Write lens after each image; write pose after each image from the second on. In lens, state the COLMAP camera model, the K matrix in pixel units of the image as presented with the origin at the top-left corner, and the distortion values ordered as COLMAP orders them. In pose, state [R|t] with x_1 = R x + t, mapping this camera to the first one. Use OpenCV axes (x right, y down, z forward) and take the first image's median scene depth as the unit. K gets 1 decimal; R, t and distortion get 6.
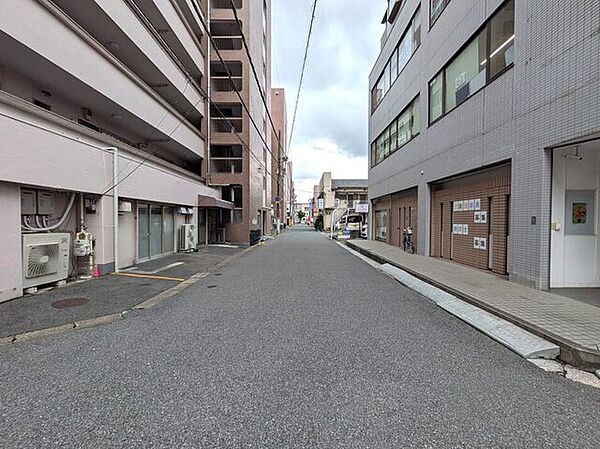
lens RADIAL K [[239.8, 0, 299.4], [0, 239.8, 225.6], [0, 0, 1]] dist [-0.000482, 0.001000]
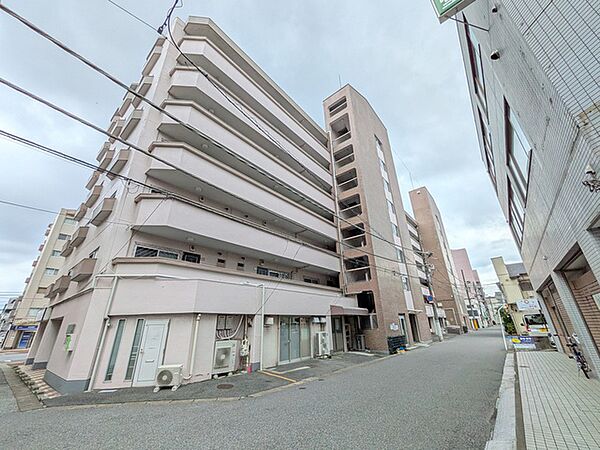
lens RADIAL K [[239.8, 0, 304.8], [0, 239.8, 228.6], [0, 0, 1]] dist [-0.000482, 0.001000]
pose [[0.772668, -0.264150, -0.577242, 0.394922], [0.018201, 0.918159, -0.395793, -0.009655], [0.634549, 0.295311, 0.714240, -0.089483]]
